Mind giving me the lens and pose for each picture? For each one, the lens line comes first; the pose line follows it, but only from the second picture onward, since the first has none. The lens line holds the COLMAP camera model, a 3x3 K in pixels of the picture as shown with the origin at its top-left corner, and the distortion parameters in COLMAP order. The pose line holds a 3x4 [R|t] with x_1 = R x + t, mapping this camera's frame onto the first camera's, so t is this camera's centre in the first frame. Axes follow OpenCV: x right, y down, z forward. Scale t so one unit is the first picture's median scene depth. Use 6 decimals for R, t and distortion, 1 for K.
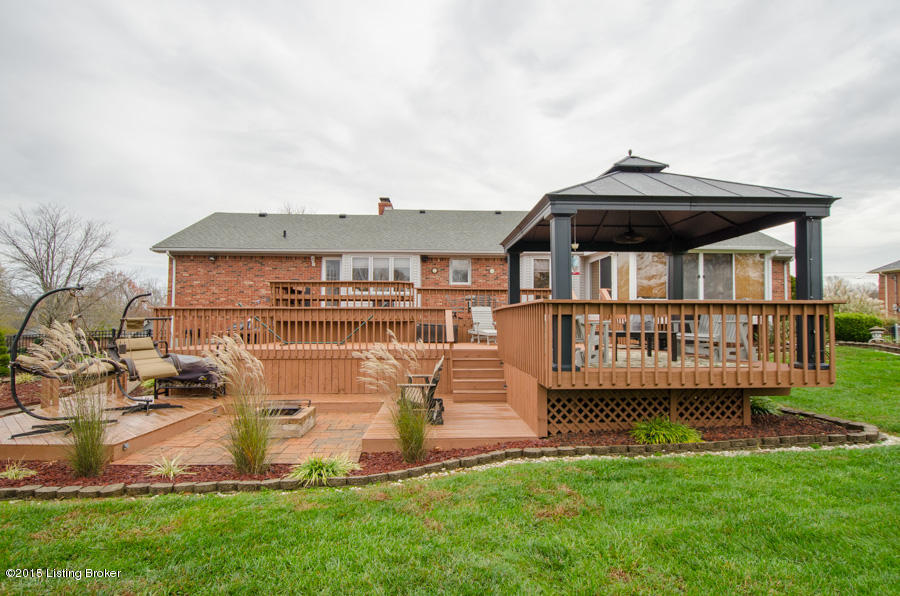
lens RADIAL K [[470.4, 0, 450.0], [0, 470.4, 298.0], [0, 0, 1]] dist [0.001696, 0.000116]
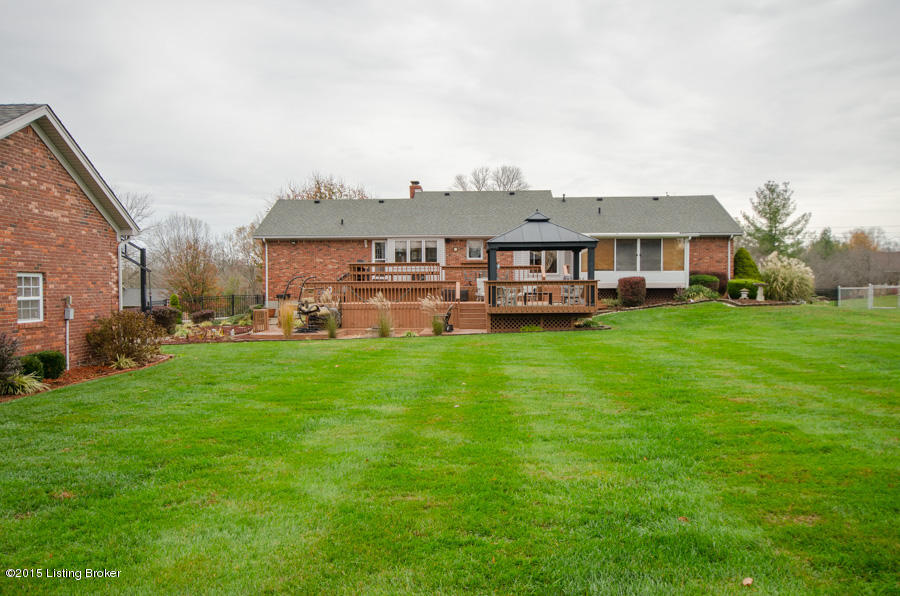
lens RADIAL K [[724.9, 0, 450.0], [0, 724.9, 298.0], [0, 0, 1]] dist [0.000557, -0.000045]
pose [[0.997573, -0.007373, -0.069232, 0.094678], [0.012077, 0.997628, 0.067771, -0.061811], [0.068568, -0.068443, 0.995296, -1.081923]]
